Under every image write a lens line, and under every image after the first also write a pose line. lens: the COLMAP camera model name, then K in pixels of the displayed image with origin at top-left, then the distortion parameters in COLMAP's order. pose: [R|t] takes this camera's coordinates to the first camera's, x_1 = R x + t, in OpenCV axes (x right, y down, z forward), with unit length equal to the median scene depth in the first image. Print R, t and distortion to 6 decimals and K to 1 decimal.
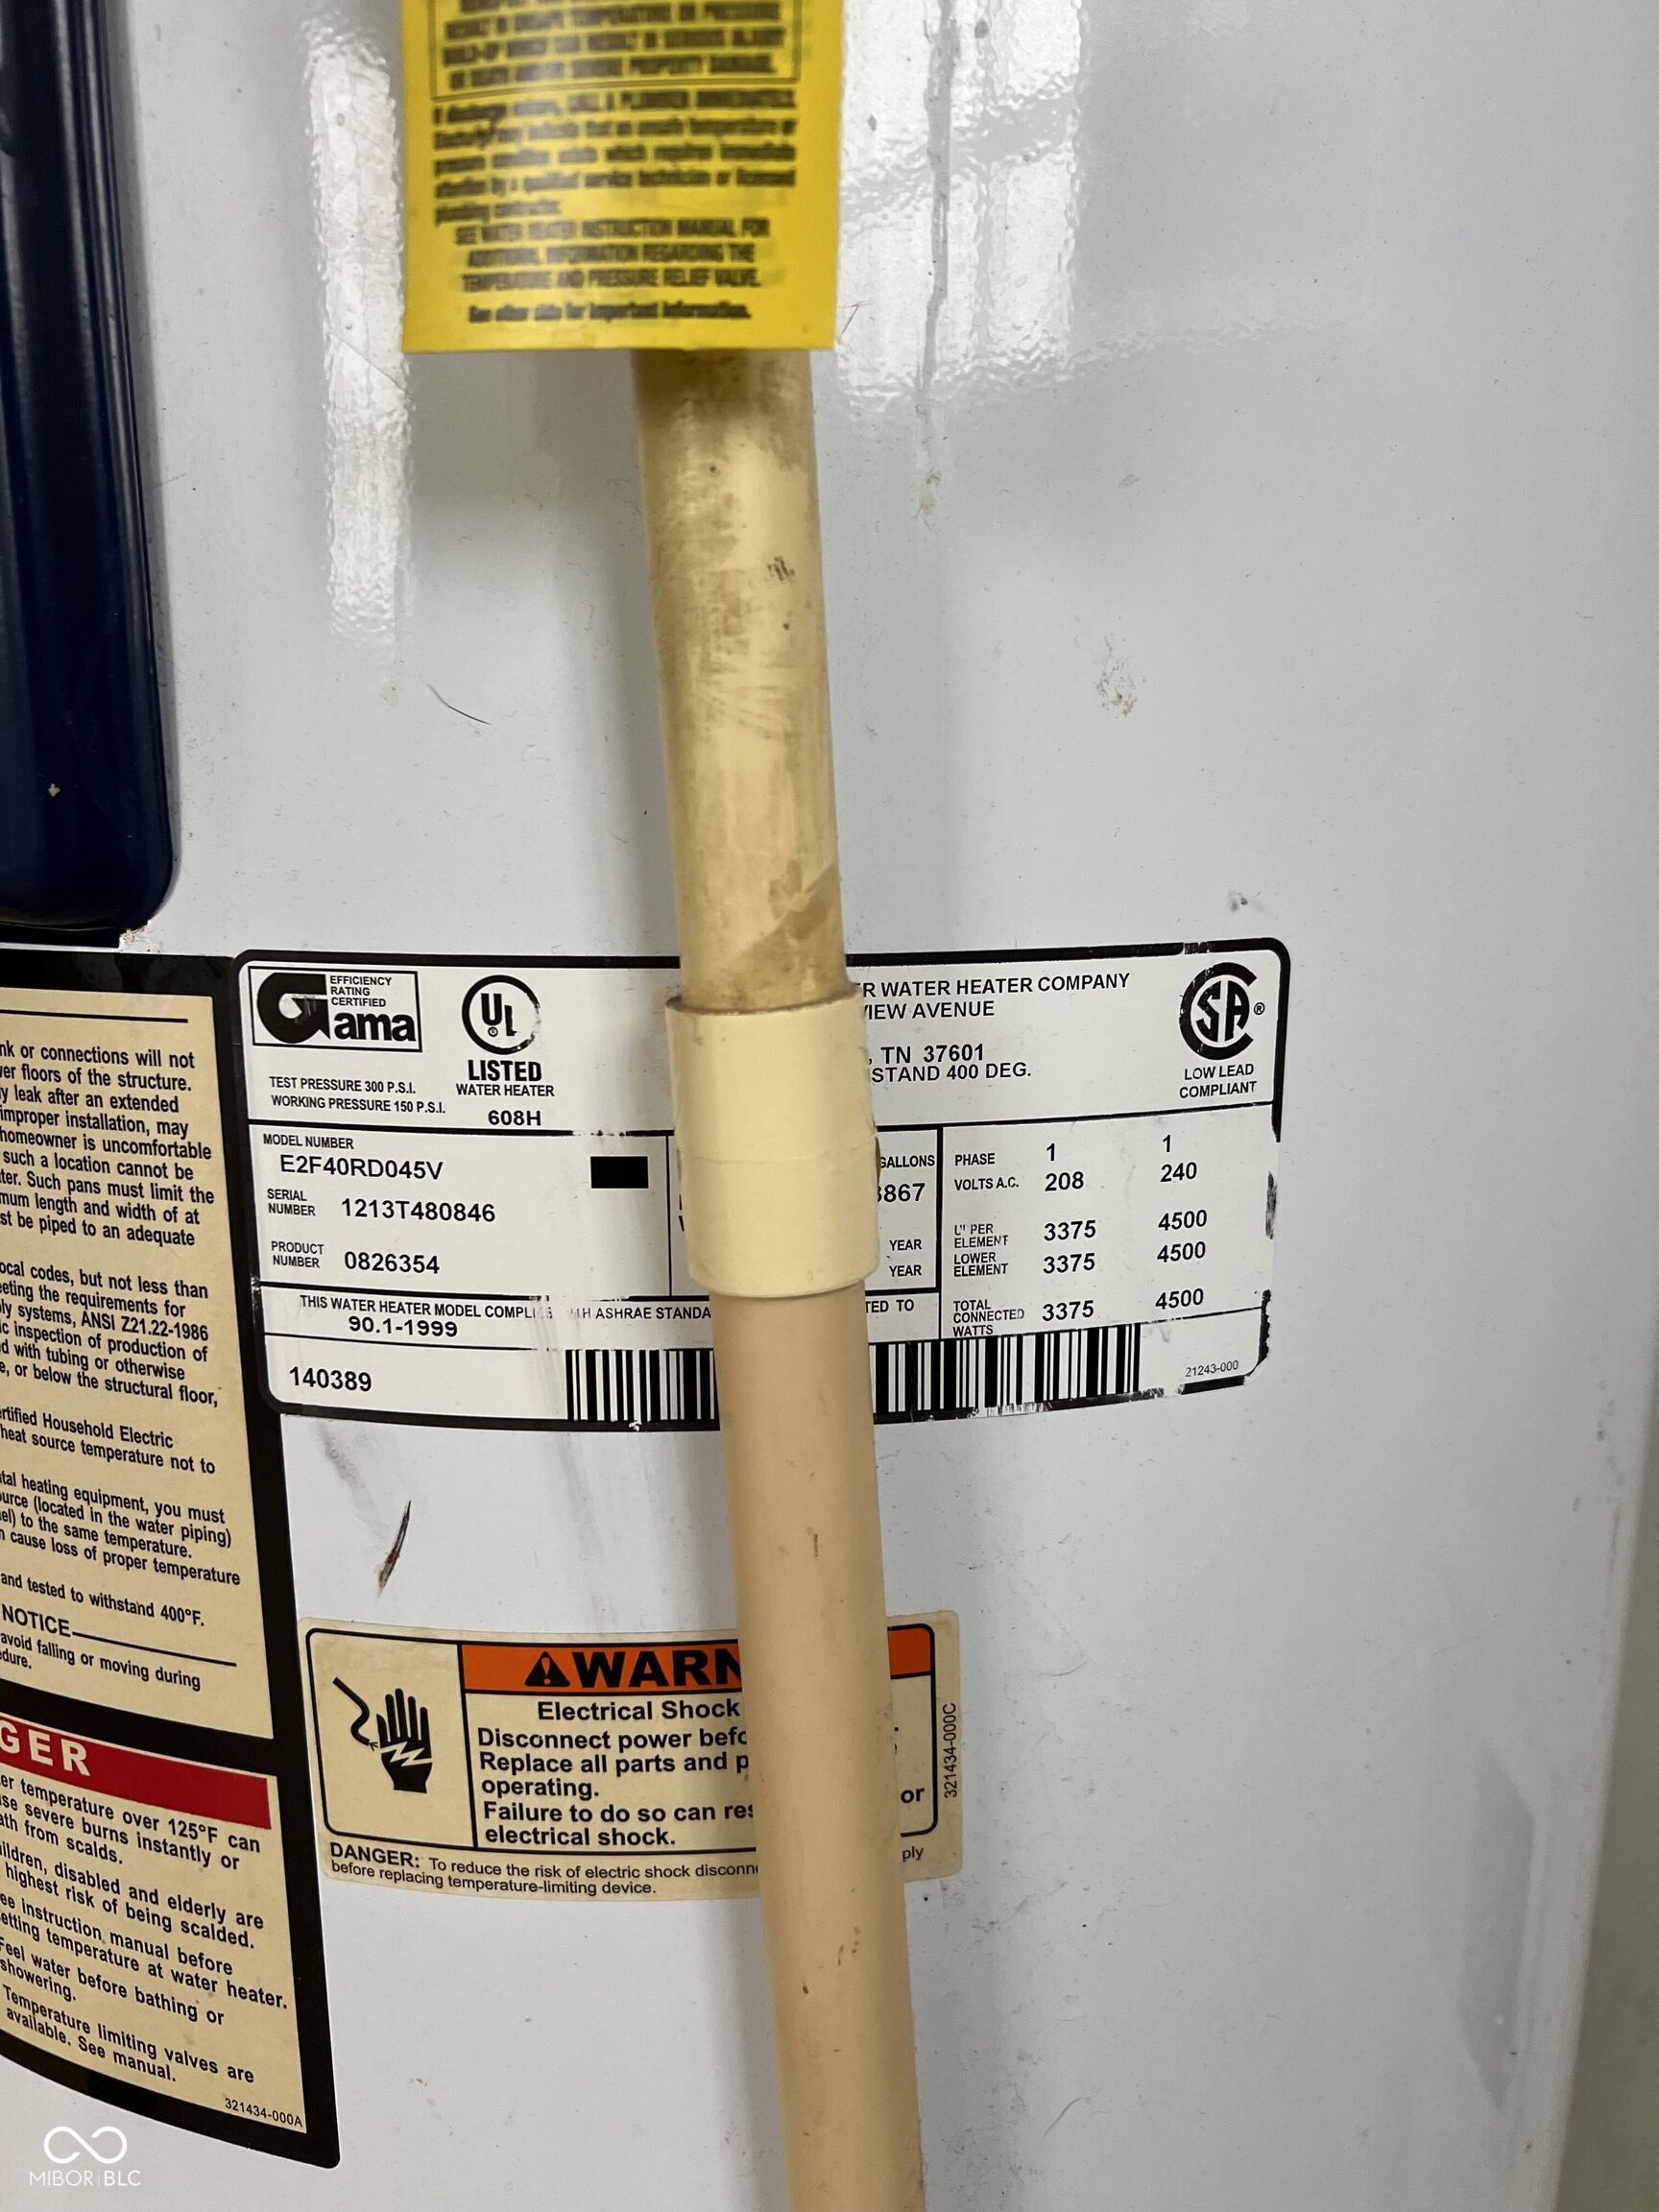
lens RADIAL K [[1652.4, 0, 828.9], [0, 1652.4, 1109.2], [0, 0, 1]] dist [0.059703, -0.065528]
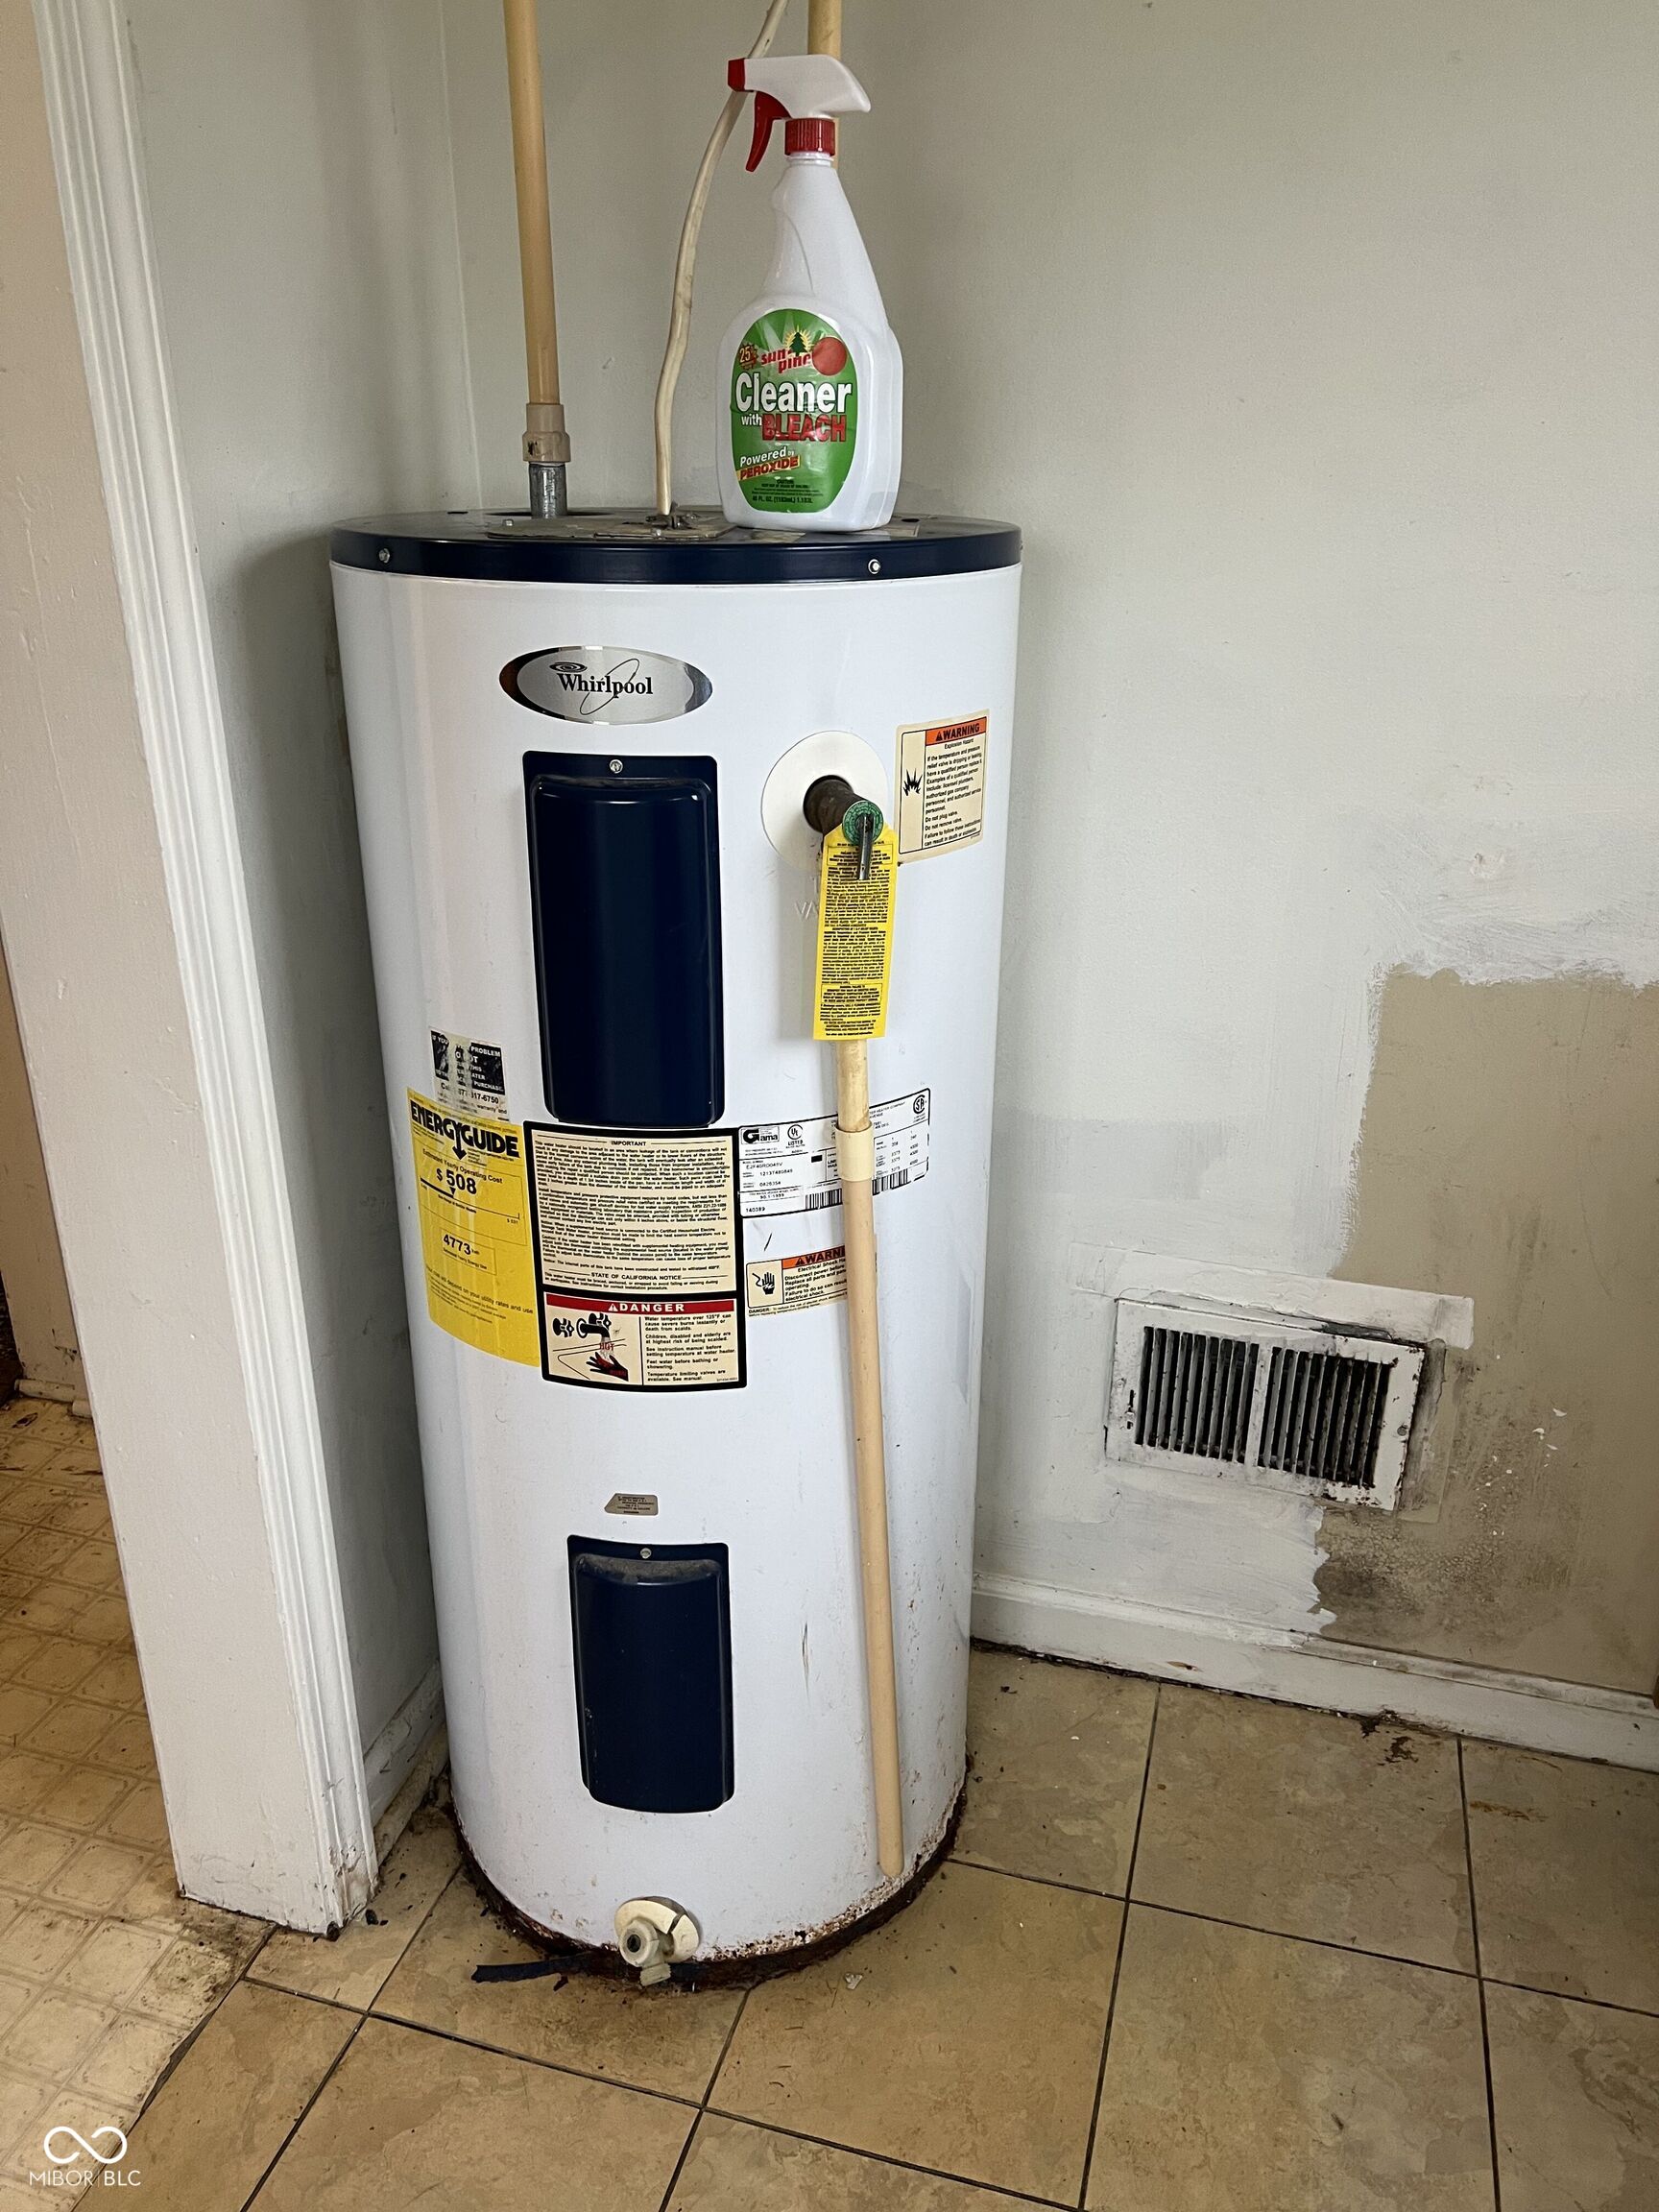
lens RADIAL K [[1652.4, 0, 829.1], [0, 1652.4, 1108.1], [0, 0, 1]] dist [0.059703, -0.065528]
pose [[0.914059, -0.154702, 0.374919, -1.813421], [0.092821, 0.979655, 0.177933, -0.928484], [-0.394818, -0.127841, 0.909822, -3.287159]]
